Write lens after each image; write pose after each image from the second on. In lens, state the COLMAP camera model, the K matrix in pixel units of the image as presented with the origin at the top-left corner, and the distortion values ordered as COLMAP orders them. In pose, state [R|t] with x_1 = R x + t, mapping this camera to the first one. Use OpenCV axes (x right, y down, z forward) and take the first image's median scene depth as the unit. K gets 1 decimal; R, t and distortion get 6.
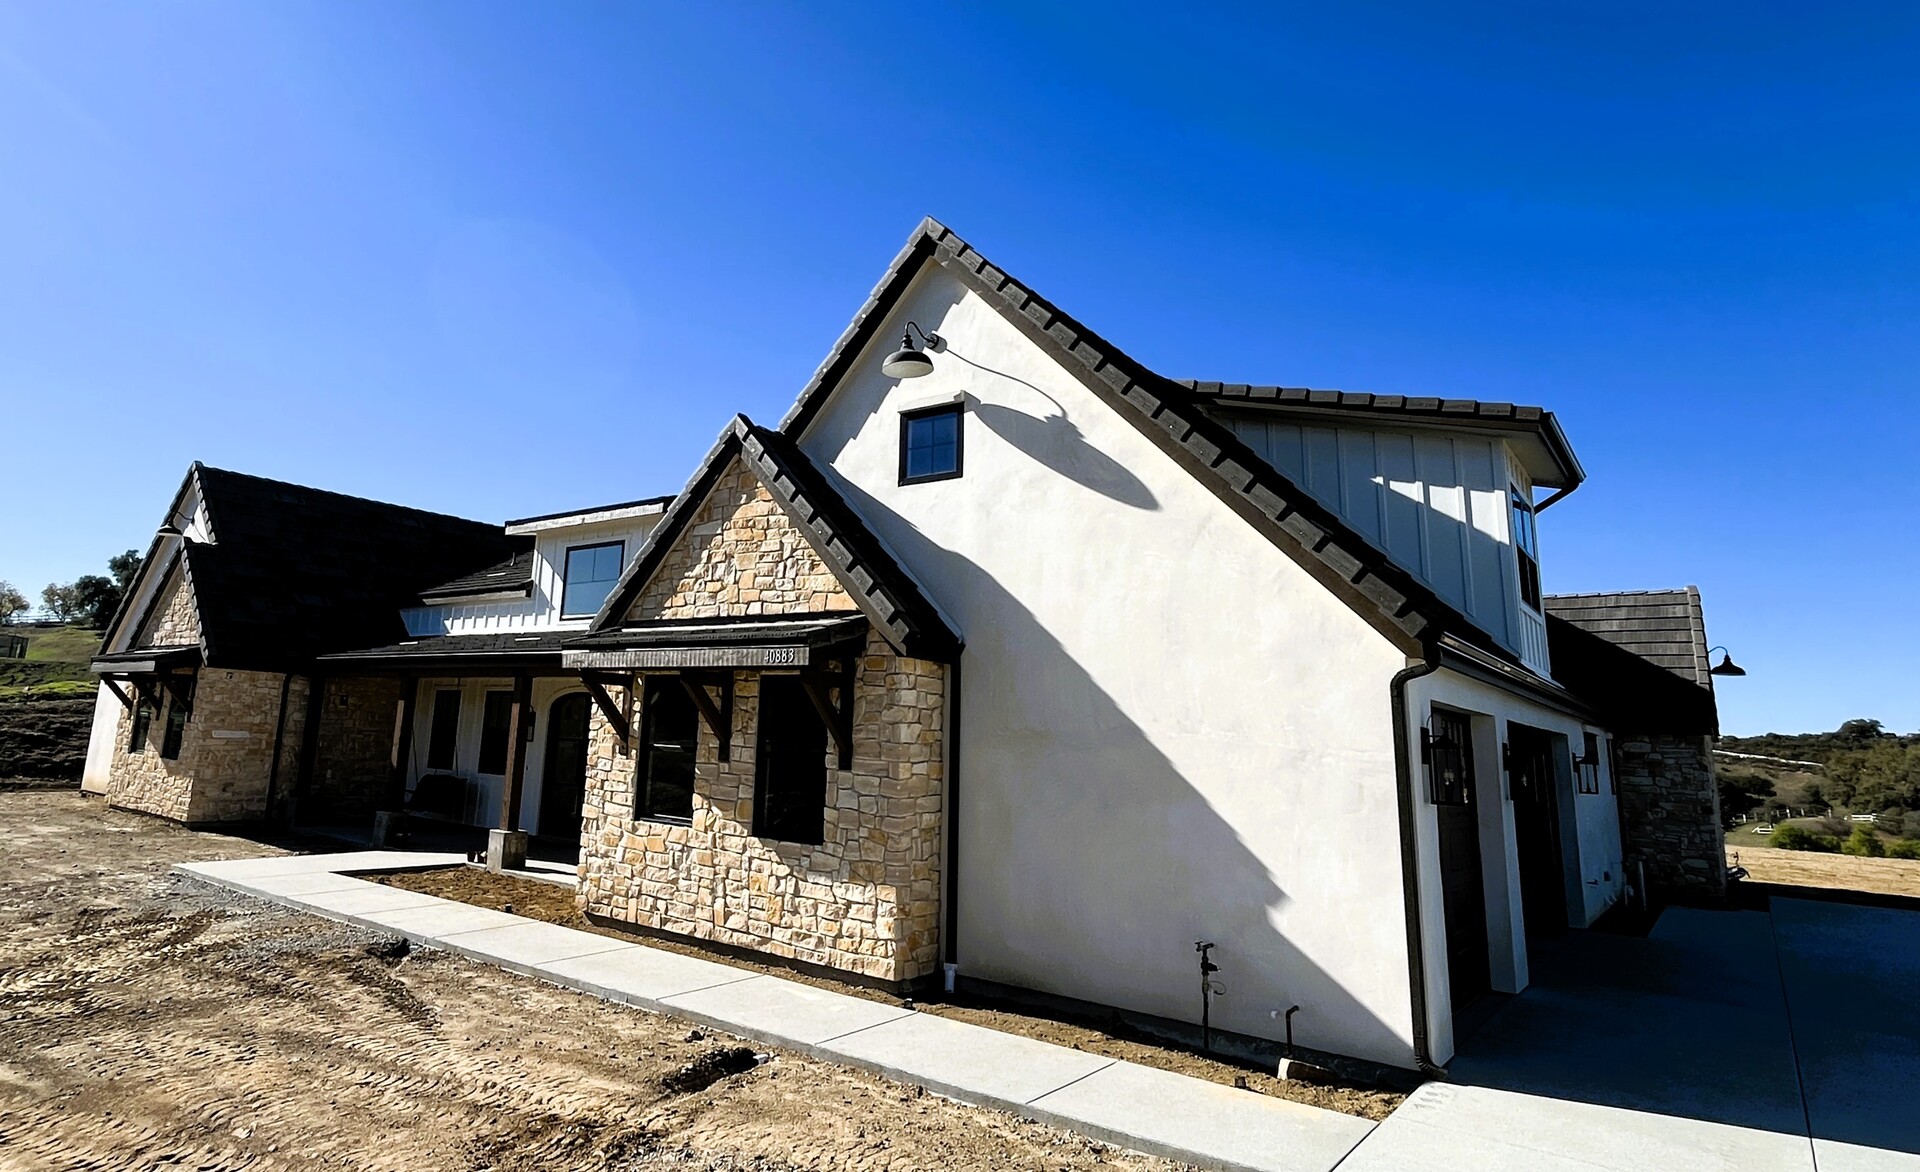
lens RADIAL K [[1068.9, 0, 816.8], [0, 1068.9, 504.6], [0, 0, 1]] dist [-0.014088, 0.005794]
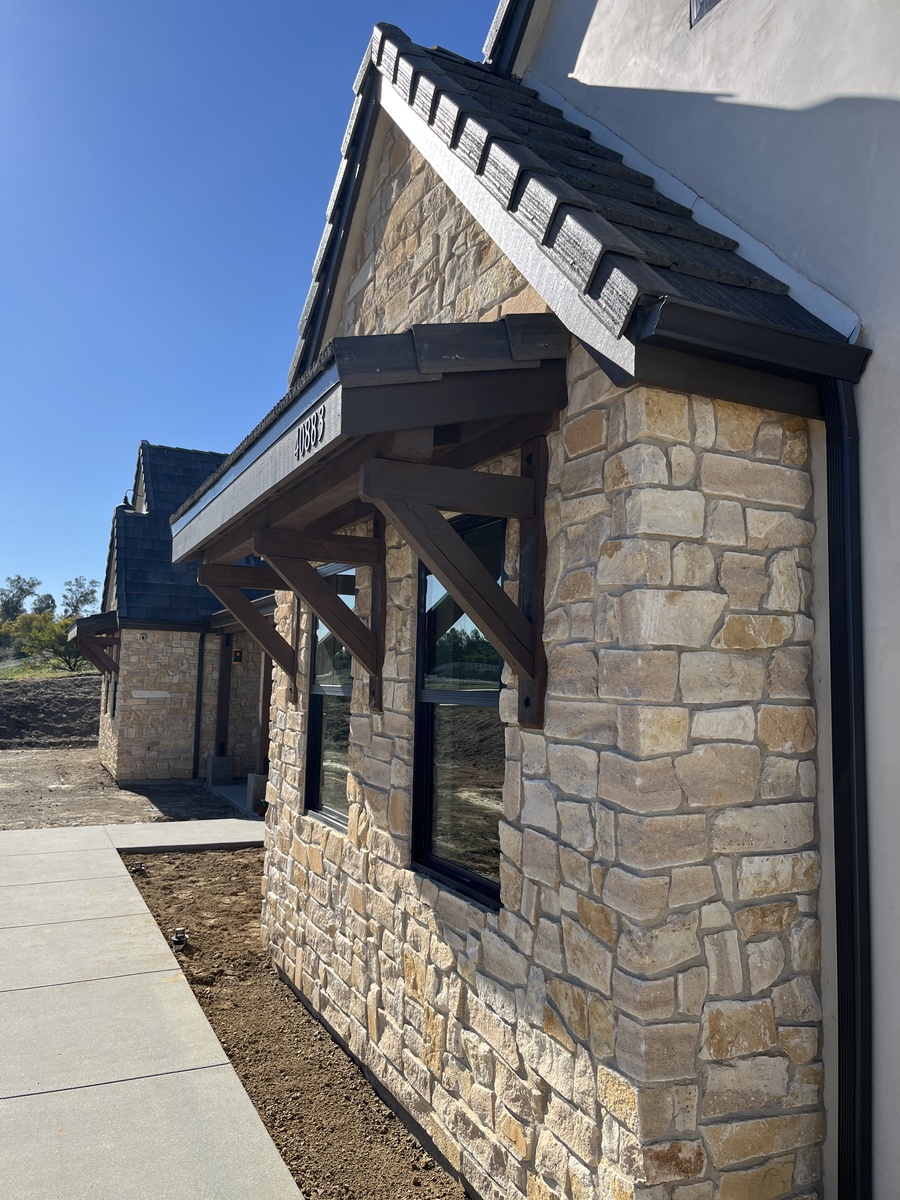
lens RADIAL K [[910.5, 0, 445.1], [0, 910.5, 600.6], [0, 0, 1]] dist [0.028229, -0.024030]
pose [[0.903192, -0.061870, -0.424755, 0.137825], [0.106694, 0.990860, 0.082542, 0.172595], [0.415766, -0.119870, 0.901537, 0.696700]]
